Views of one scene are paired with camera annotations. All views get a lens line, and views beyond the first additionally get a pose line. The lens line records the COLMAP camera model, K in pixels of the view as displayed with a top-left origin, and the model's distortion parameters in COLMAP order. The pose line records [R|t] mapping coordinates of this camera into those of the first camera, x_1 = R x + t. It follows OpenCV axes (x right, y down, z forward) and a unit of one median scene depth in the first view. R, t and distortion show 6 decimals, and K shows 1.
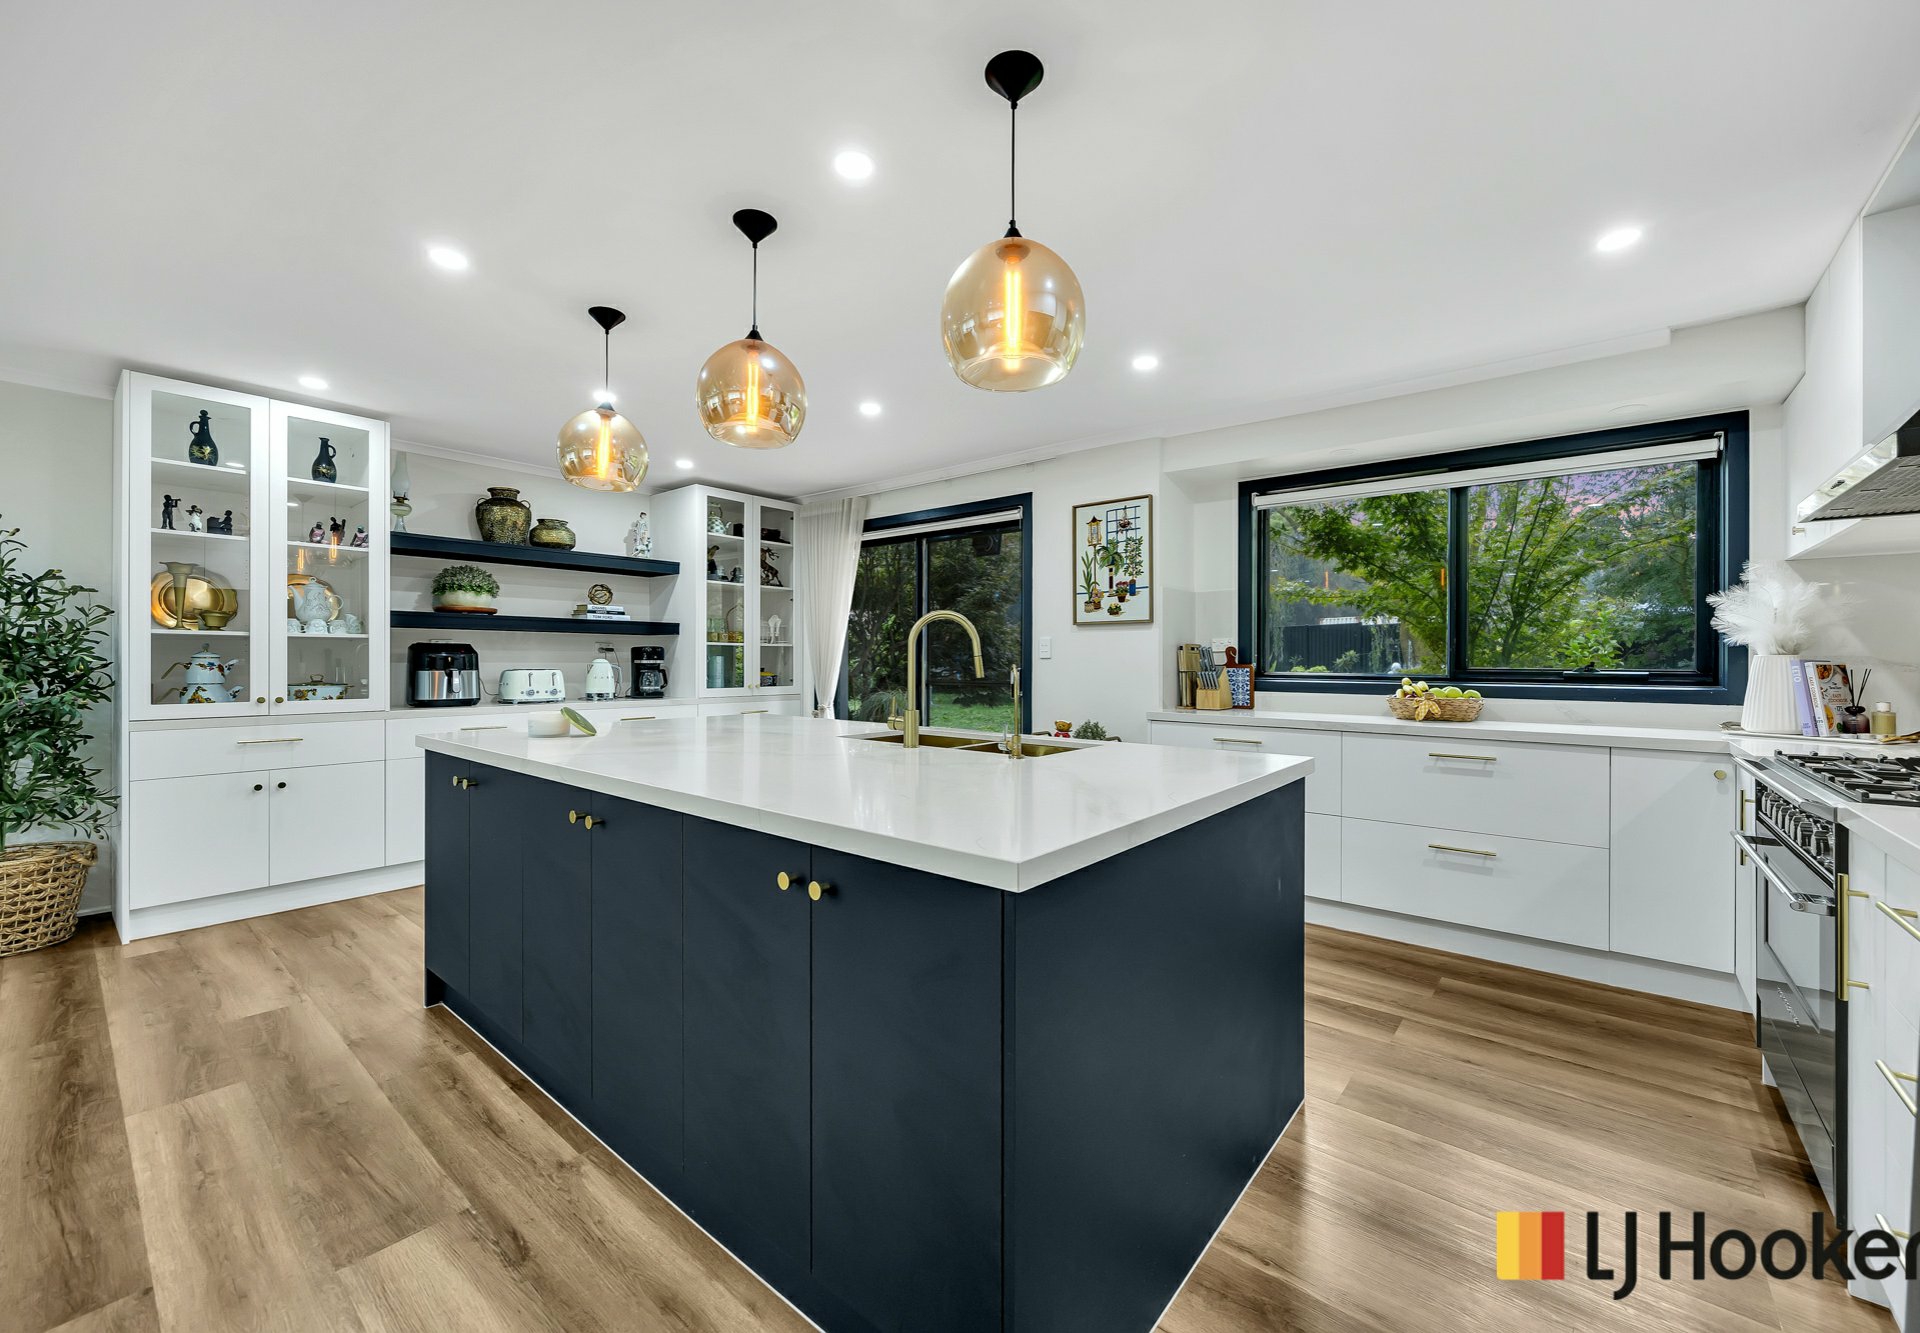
lens RADIAL K [[762.6, 0, 960.0], [0, 762.6, 666.5], [0, 0, 1]] dist [-0.001062, 0.000092]
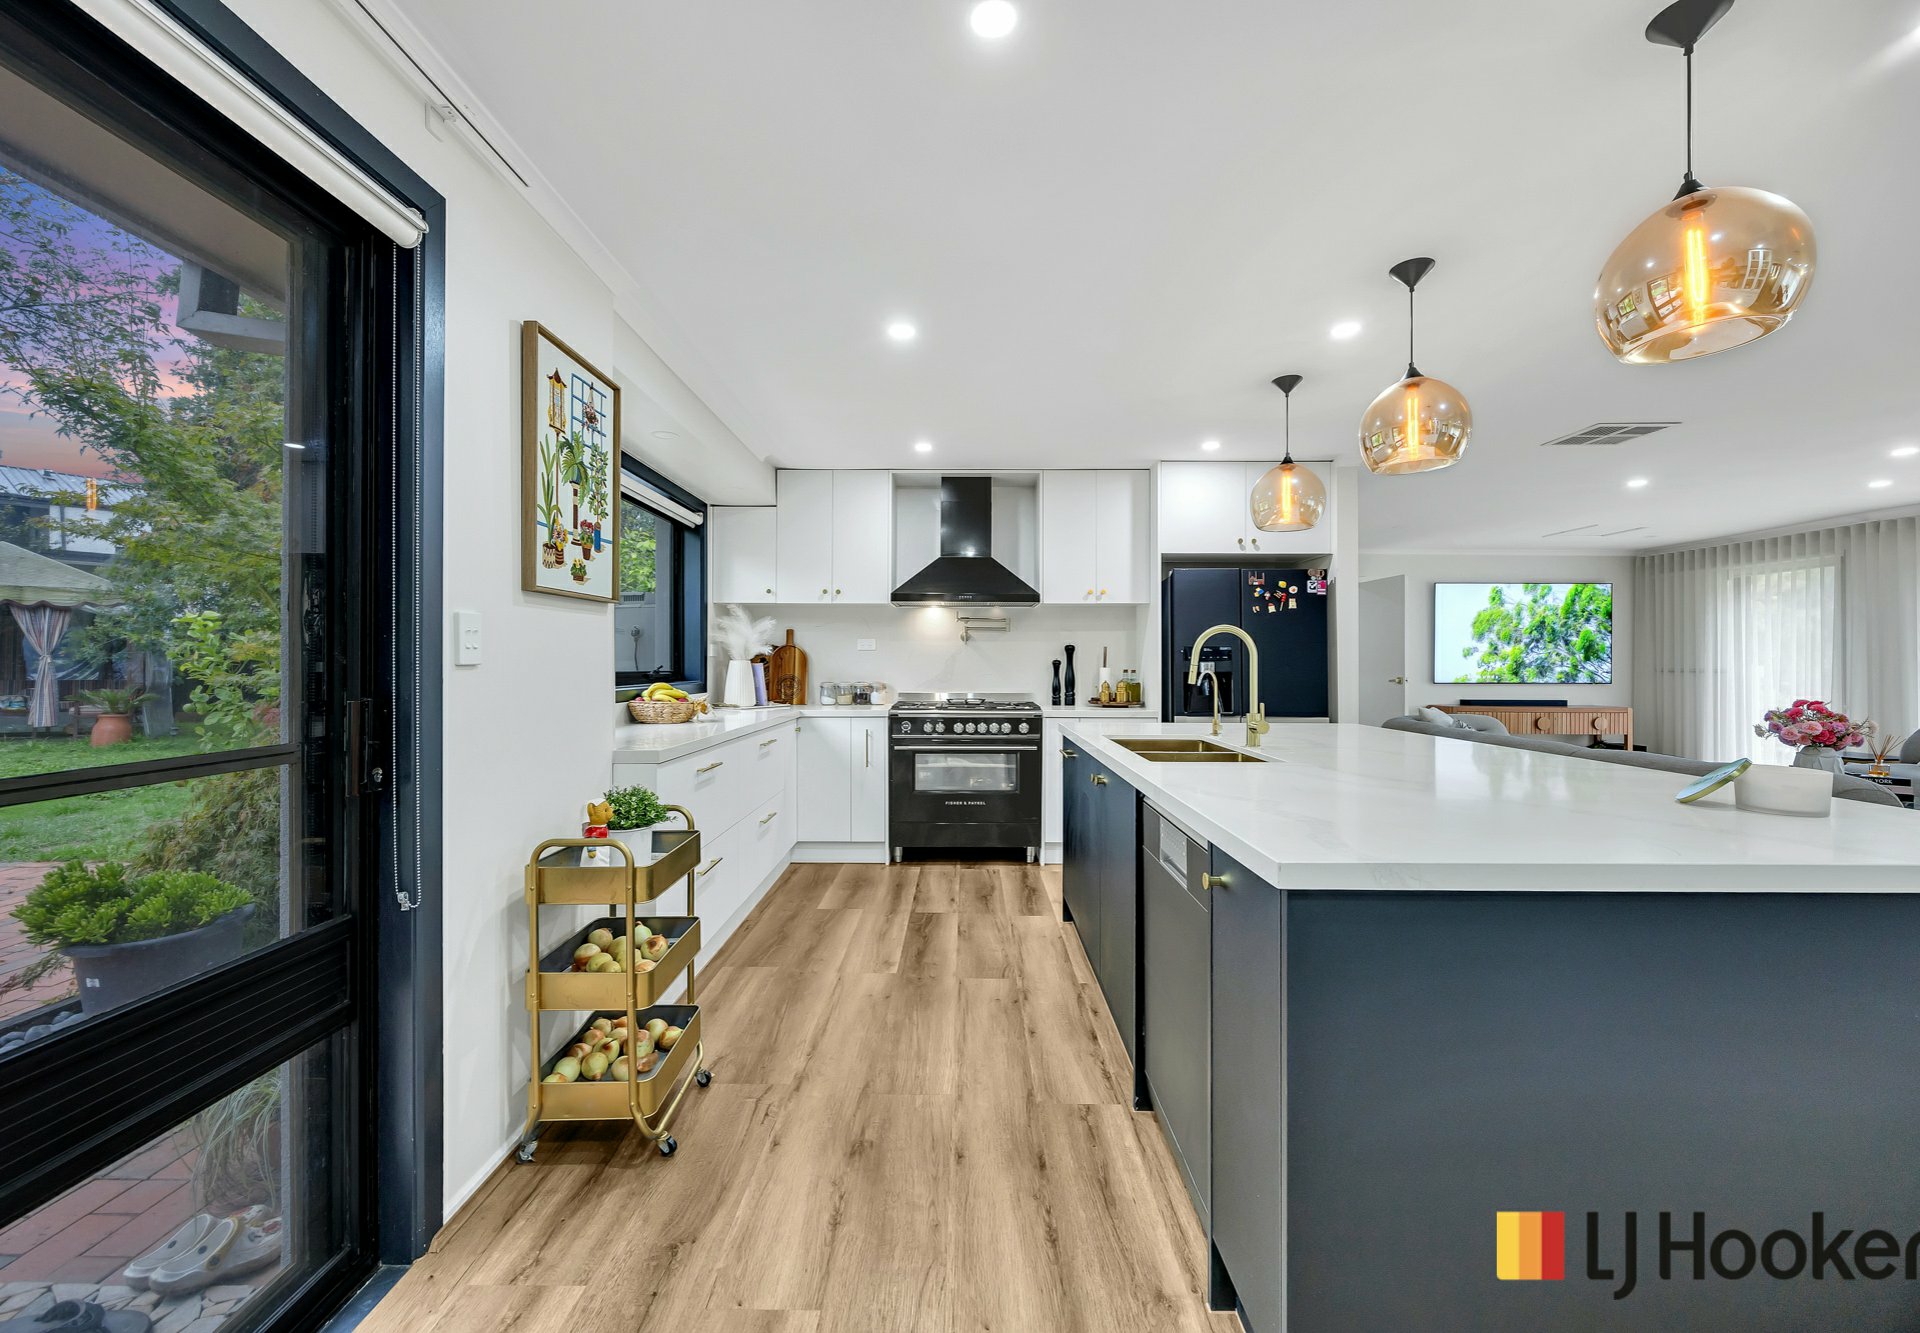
lens RADIAL K [[762.6, 0, 960.0], [0, 762.6, 666.5], [0, 0, 1]] dist [-0.001062, 0.000092]
pose [[-0.635145, -0.010164, 0.772326, -0.359301], [0.001803, 0.999891, 0.014642, -0.016690], [-0.772390, 0.010692, -0.635058, 1.117202]]
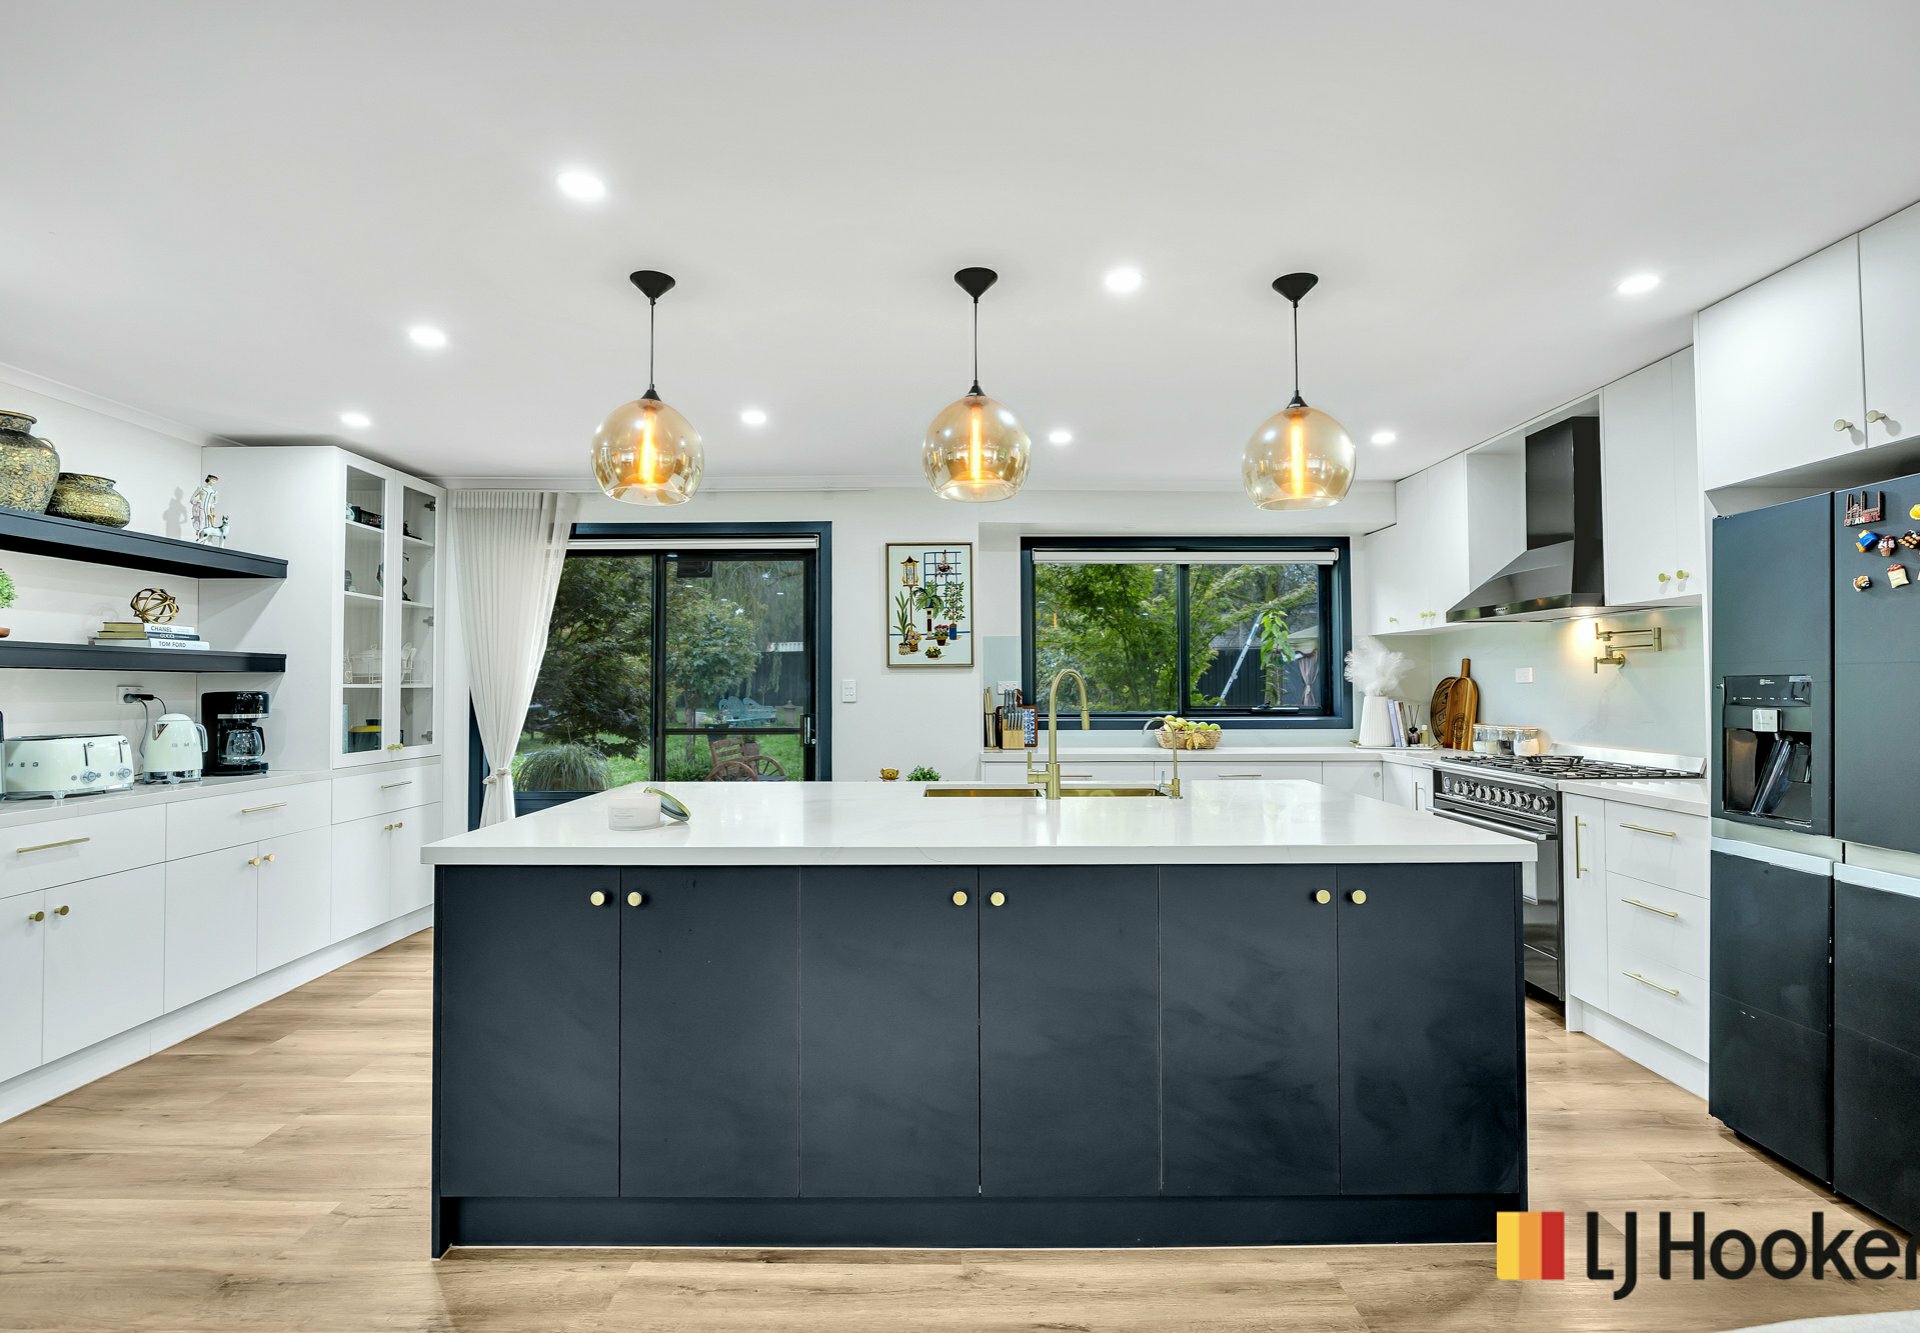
lens RADIAL K [[924.3, 0, 960.0], [0, 924.3, 666.5], [0, 0, 1]] dist [-0.012028, -0.000305]
pose [[0.768837, 0.007527, 0.639401, -0.533238], [0.012046, 0.999583, -0.026251, -0.024460], [-0.639331, 0.027885, 0.768425, 0.054029]]
